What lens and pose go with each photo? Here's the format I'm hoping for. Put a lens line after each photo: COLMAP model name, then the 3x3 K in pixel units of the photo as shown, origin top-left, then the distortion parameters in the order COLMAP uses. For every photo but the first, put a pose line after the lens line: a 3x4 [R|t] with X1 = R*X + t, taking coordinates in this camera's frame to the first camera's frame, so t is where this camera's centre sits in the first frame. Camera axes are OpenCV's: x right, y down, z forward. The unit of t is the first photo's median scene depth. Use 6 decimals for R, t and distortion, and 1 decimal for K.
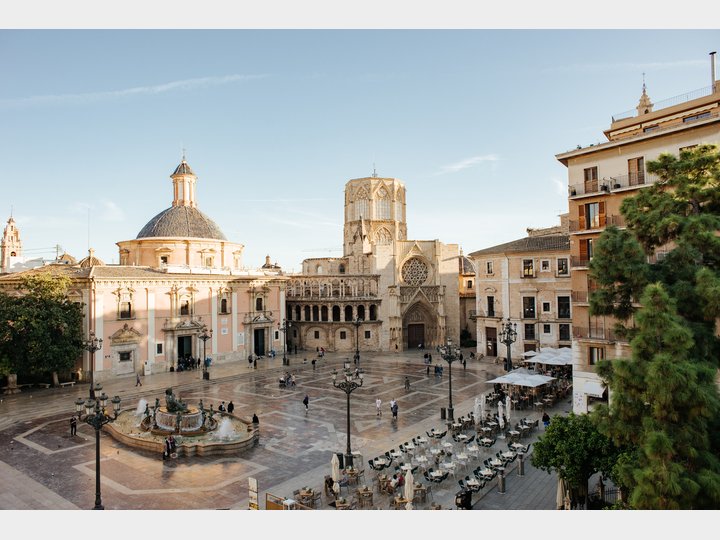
lens RADIAL K [[493.6, 0, 351.5], [0, 493.6, 268.4], [0, 0, 1]] dist [-0.064125, 0.032735]
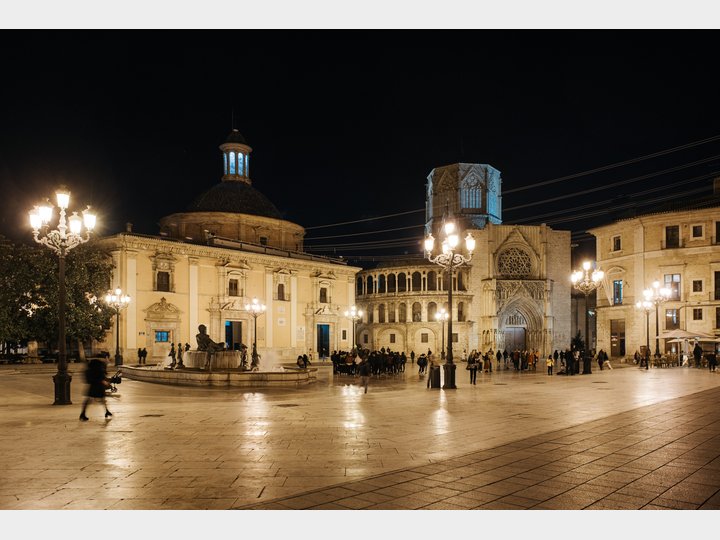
lens RADIAL K [[540.1, 0, 360.2], [0, 540.1, 353.1], [0, 0, 1]] dist [-0.050305, 0.024848]
pose [[0.992131, 0.013813, -0.124437, -0.012100], [-0.008408, 0.999002, 0.043857, 0.131076], [0.124919, -0.042465, 0.991258, 0.103316]]
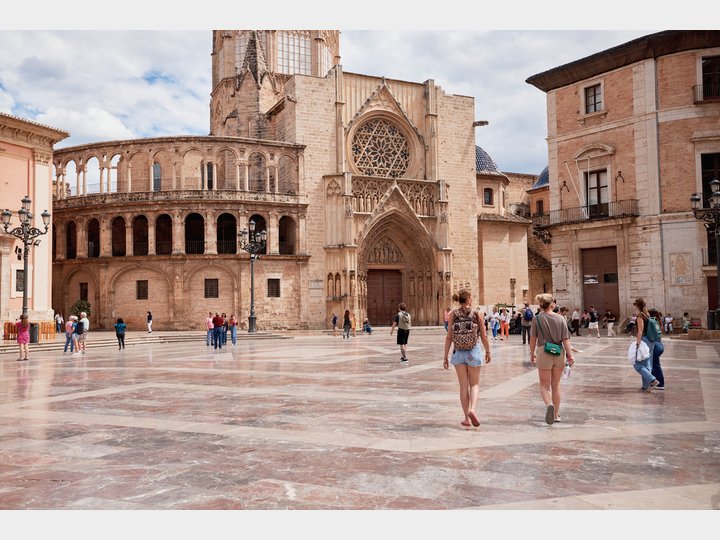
lens RADIAL K [[672.9, 0, 362.5], [0, 672.9, 278.1], [0, 0, 1]] dist [0.033091, 0.000000]
pose [[0.975855, 0.011172, 0.218136, -0.018160], [-0.007094, 0.999785, -0.019470, 0.147566], [-0.218306, 0.017453, 0.975724, 0.480232]]
